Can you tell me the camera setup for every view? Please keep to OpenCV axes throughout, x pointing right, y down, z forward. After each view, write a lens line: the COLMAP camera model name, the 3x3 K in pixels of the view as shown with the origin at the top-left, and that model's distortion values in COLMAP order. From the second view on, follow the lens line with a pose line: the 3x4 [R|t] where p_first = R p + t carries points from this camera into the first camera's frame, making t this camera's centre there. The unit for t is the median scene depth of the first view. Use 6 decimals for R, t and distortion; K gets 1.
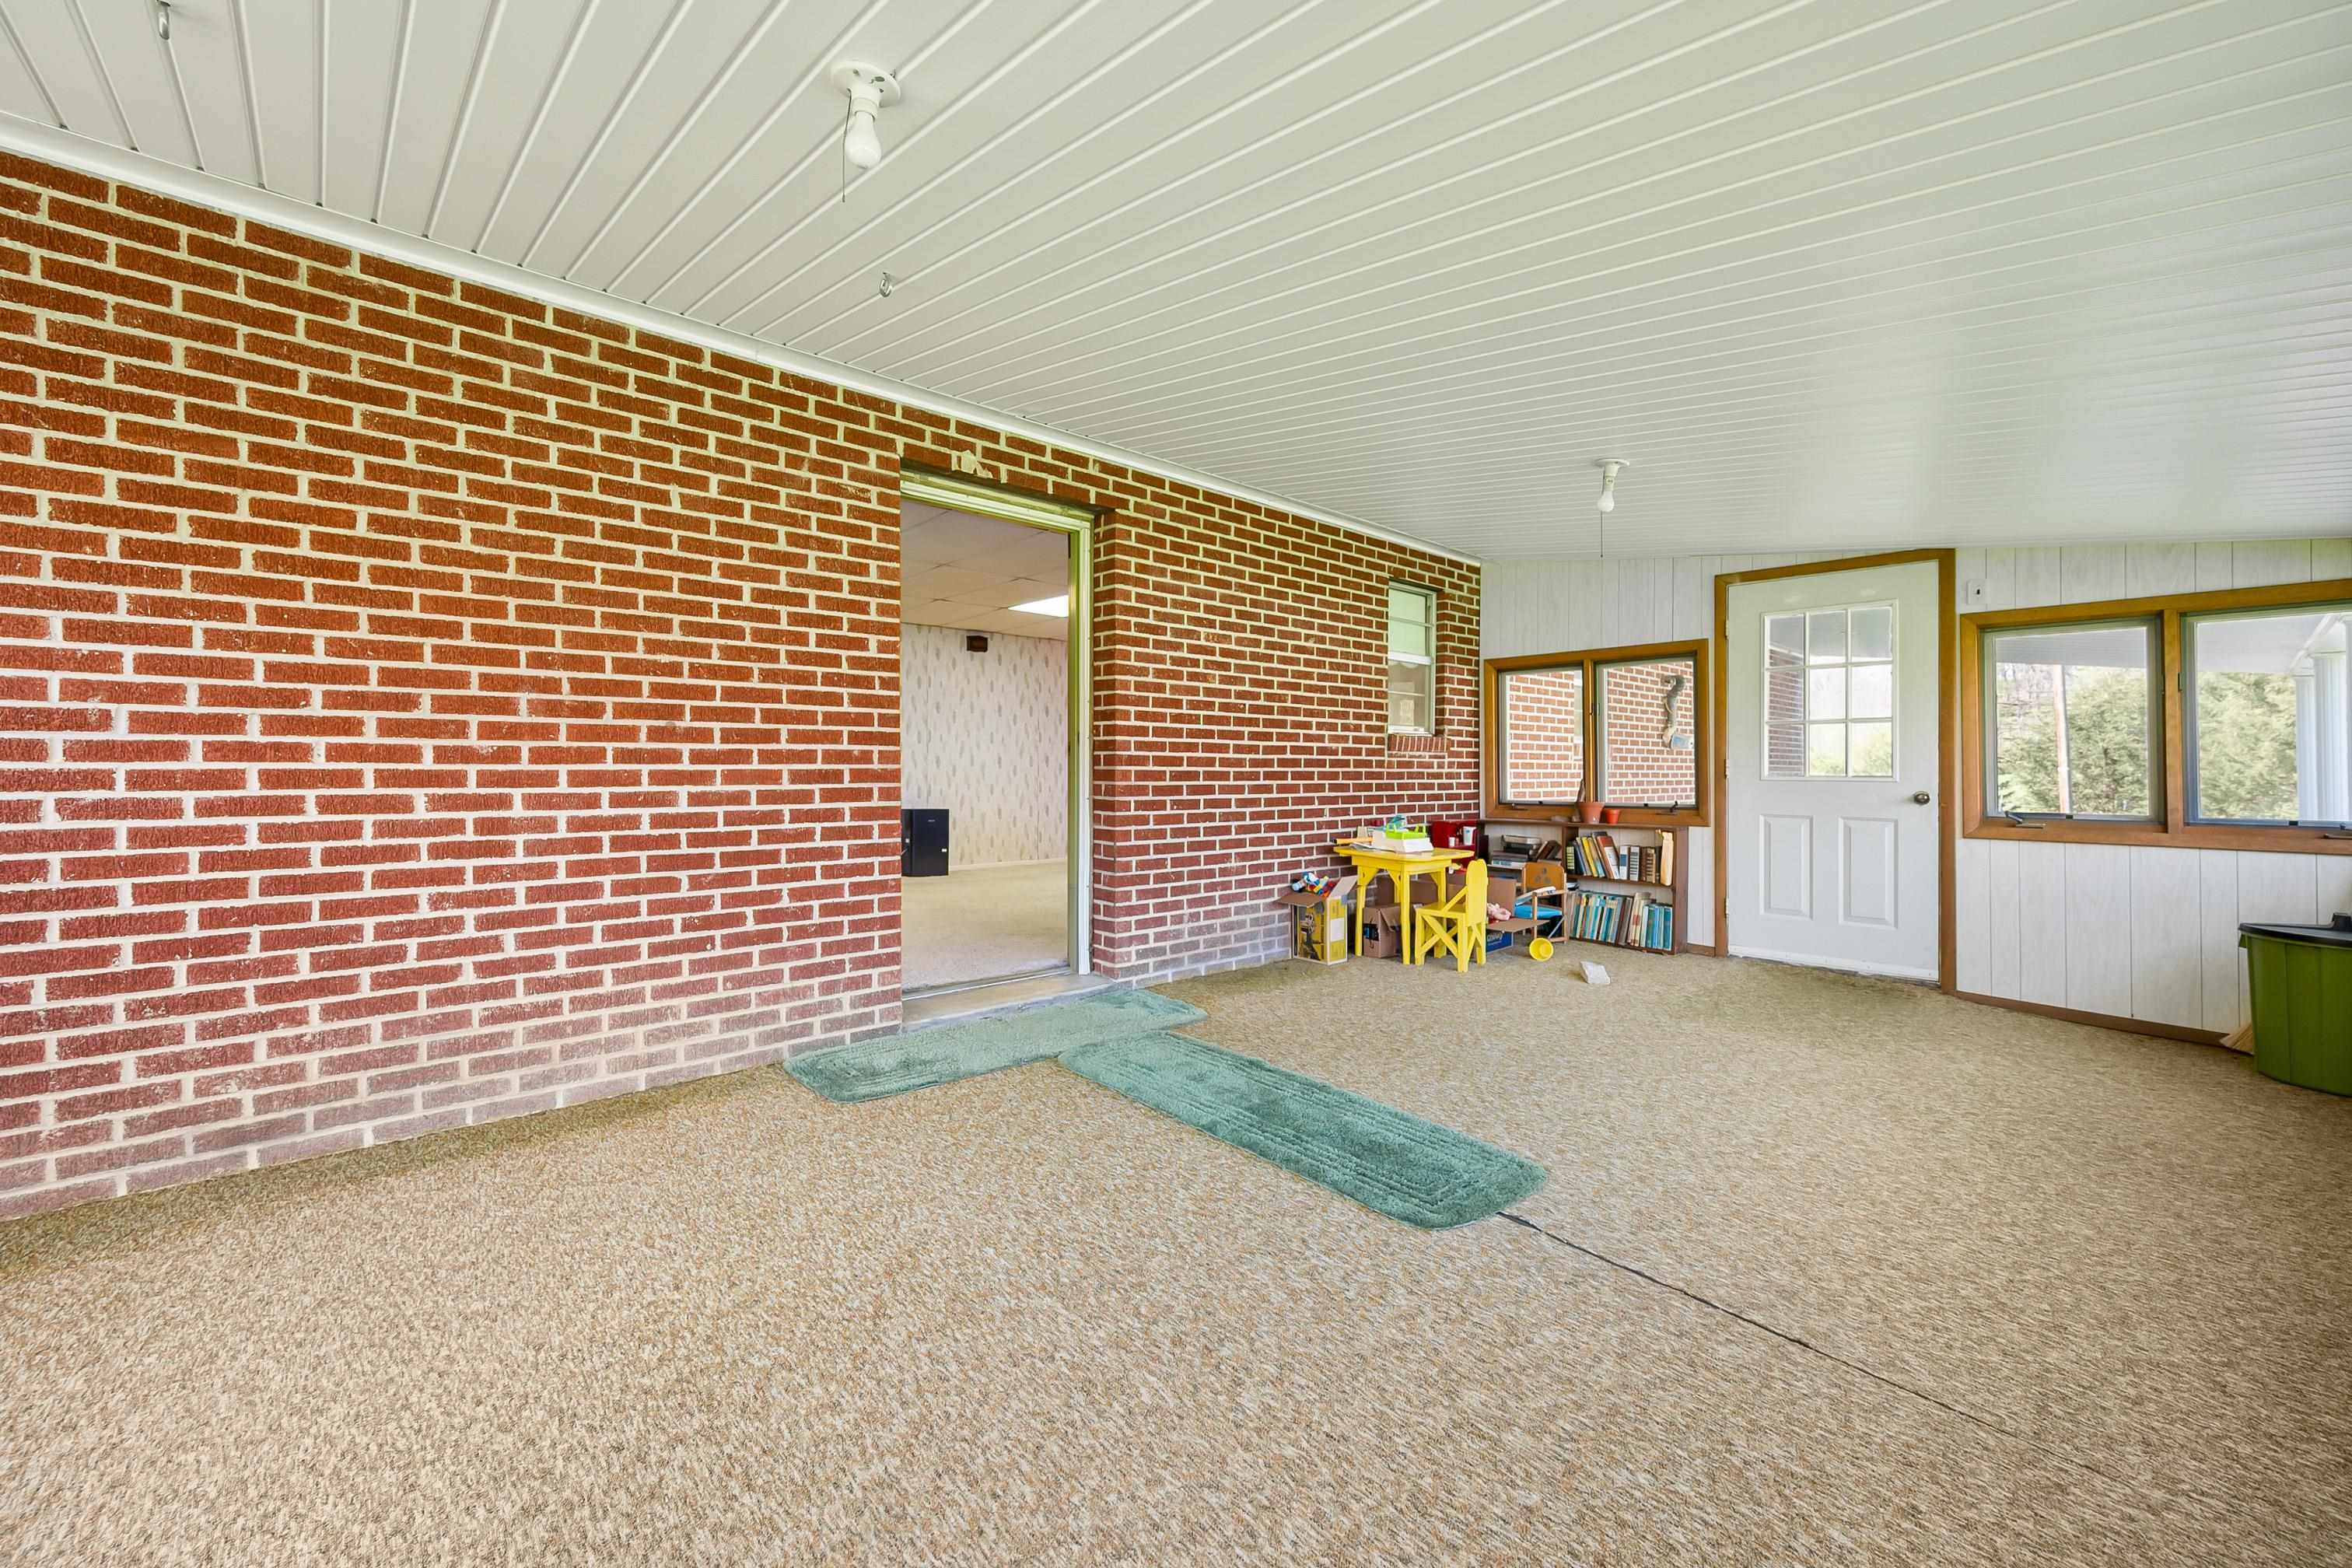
lens RADIAL K [[939.9, 0, 1179.1], [0, 939.9, 766.2], [0, 0, 1]] dist [-0.002574, 0.001124]
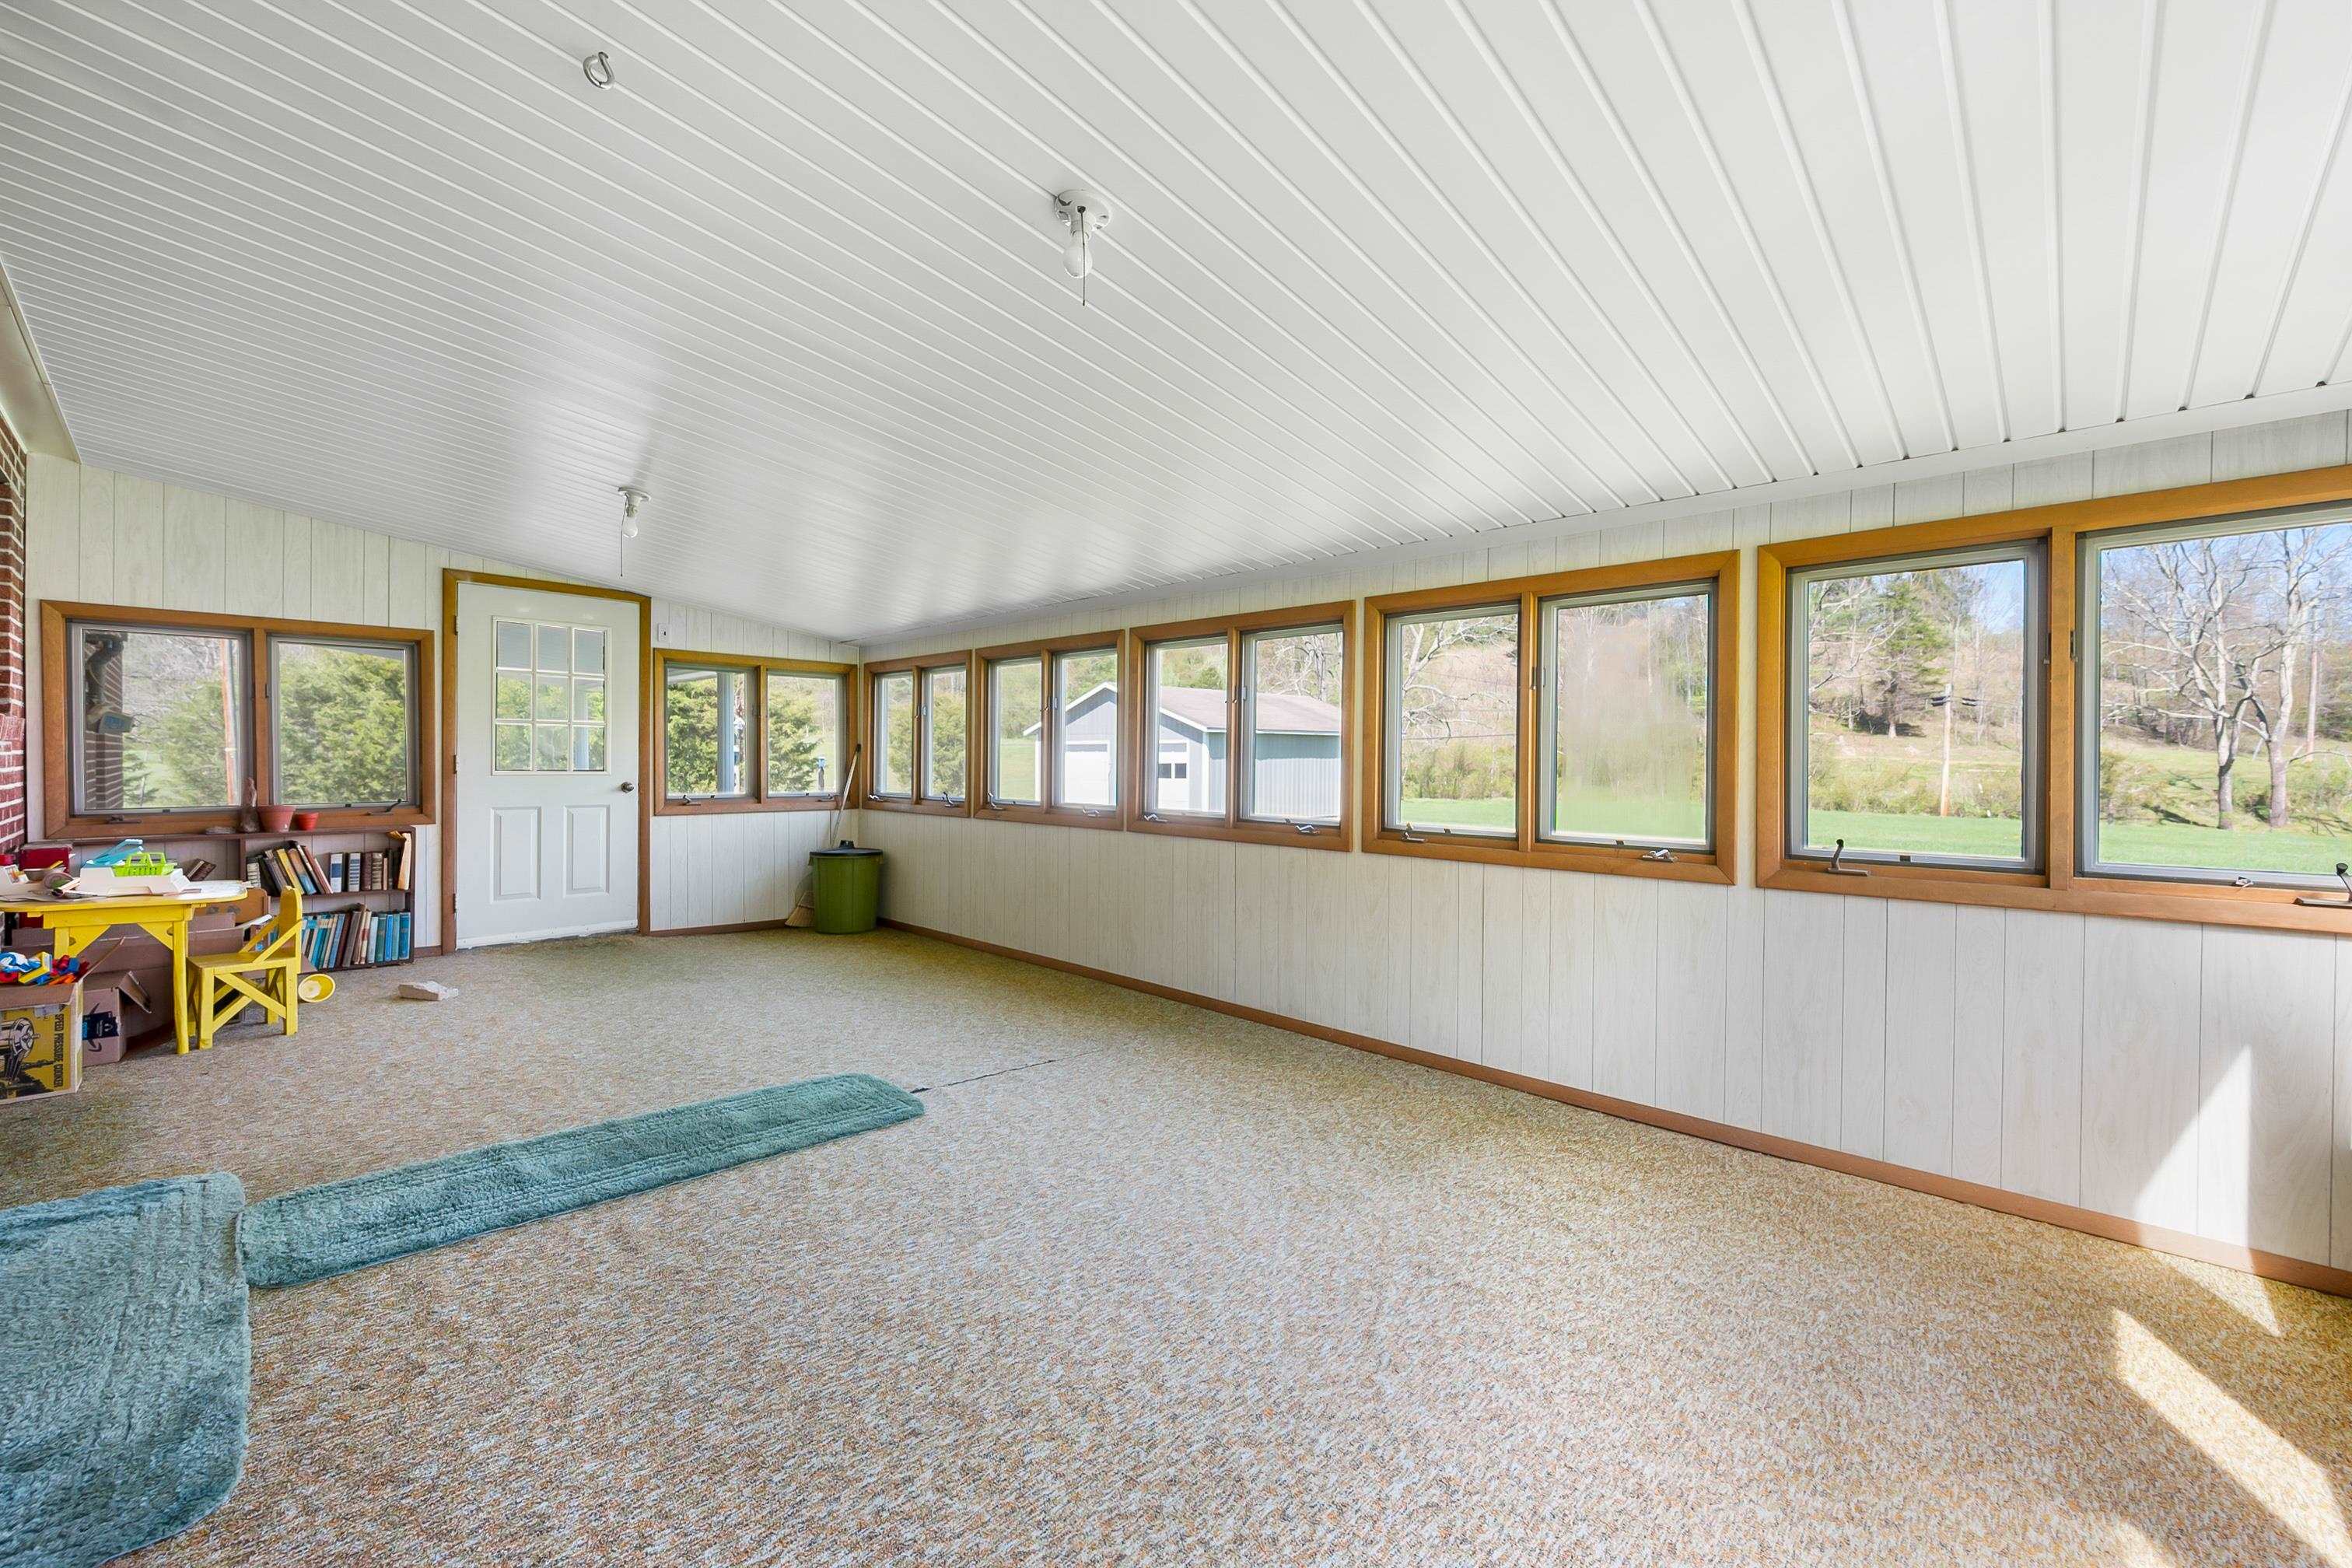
lens RADIAL K [[939.9, 0, 1178.8], [0, 939.9, 769.5], [0, 0, 1]] dist [-0.002574, 0.001124]
pose [[-0.065626, -0.018272, 0.997677, -0.538066], [-0.010996, 0.999785, 0.017588, -0.020966], [-0.997784, -0.009816, -0.065813, 0.340105]]
